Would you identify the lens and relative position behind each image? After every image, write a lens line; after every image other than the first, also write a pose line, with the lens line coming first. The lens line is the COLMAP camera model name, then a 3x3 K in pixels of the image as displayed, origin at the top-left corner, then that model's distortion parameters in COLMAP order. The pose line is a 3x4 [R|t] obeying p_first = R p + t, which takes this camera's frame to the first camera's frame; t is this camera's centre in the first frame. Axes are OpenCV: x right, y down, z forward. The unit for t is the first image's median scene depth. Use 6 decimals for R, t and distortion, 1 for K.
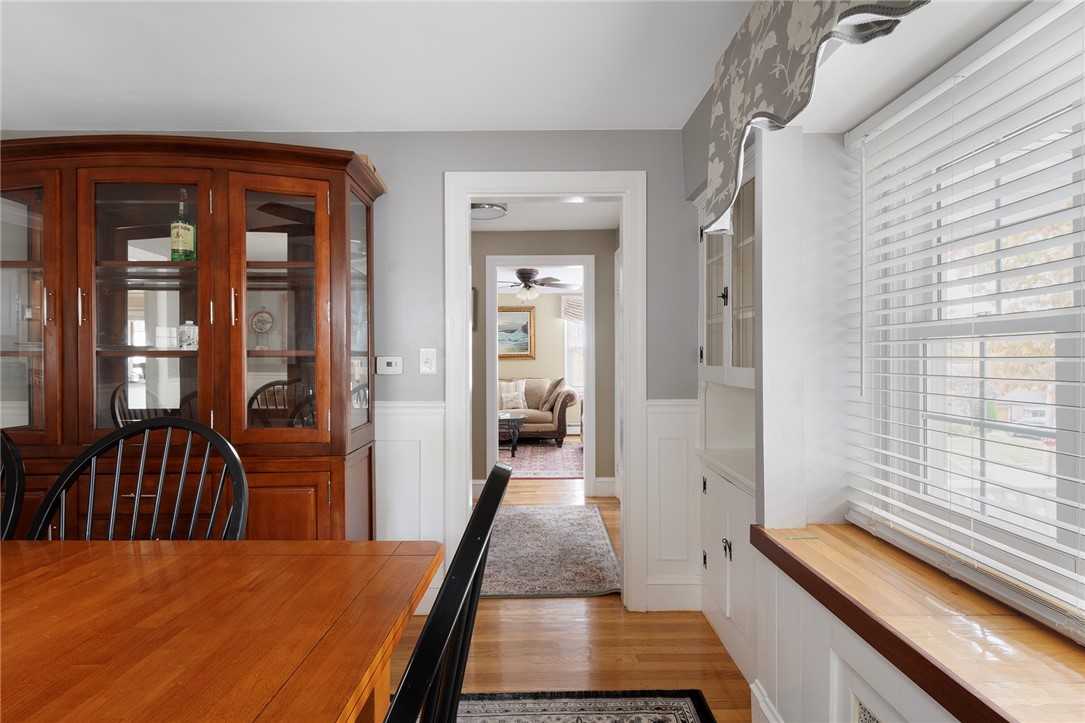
lens RADIAL K [[547.1, 0, 543.2], [0, 547.1, 359.5], [0, 0, 1]] dist [0.001680, -0.001438]
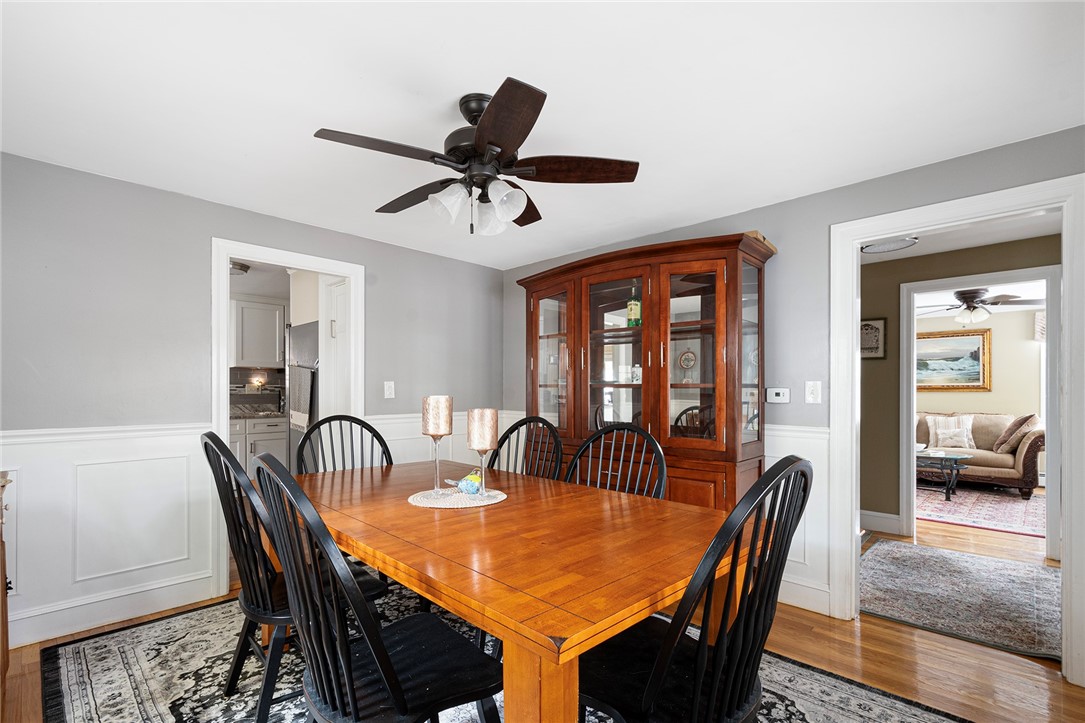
lens RADIAL K [[487.6, 0, 541.5], [0, 487.6, 387.8], [0, 0, 1]] dist [0.002802, 0.000432]
pose [[0.716903, 0.002947, -0.697166, 0.098509], [-0.006210, 0.999978, -0.002159, -0.000596], [0.697145, 0.005877, 0.716906, -0.143348]]
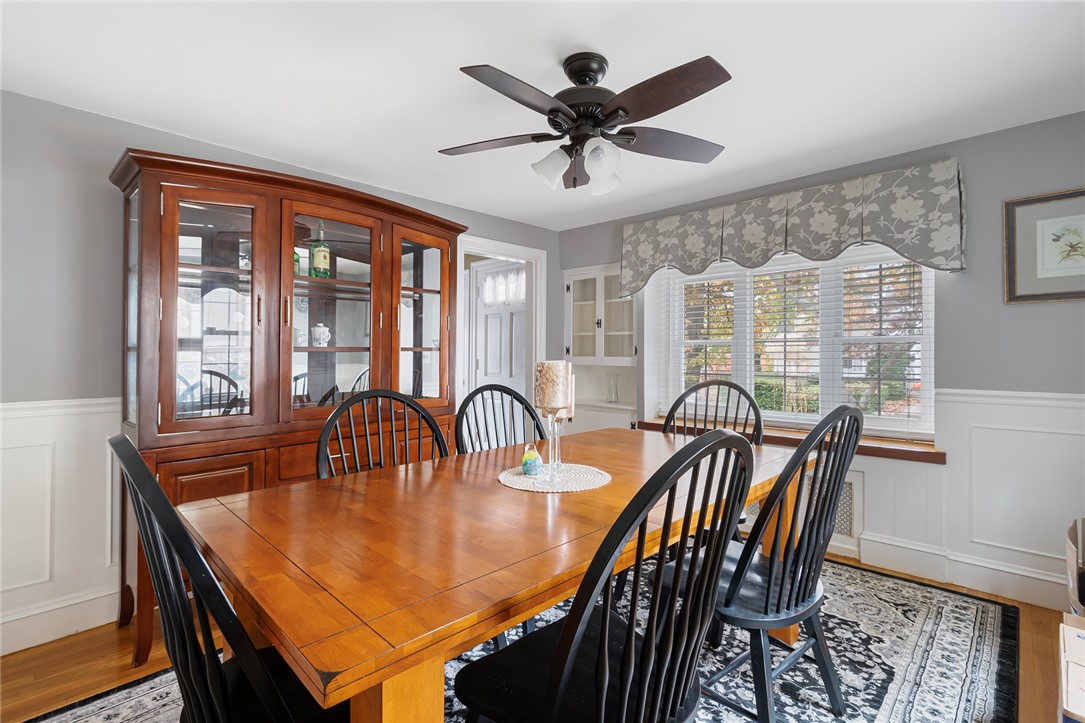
lens RADIAL K [[480.9, 0, 543.0], [0, 480.9, 357.4], [0, 0, 1]] dist [0.007733, -0.000893]
pose [[0.708192, -0.007565, 0.705979, -0.947306], [0.003616, 0.999968, 0.007088, 0.002099], [-0.706011, -0.002467, 0.708197, -0.144613]]
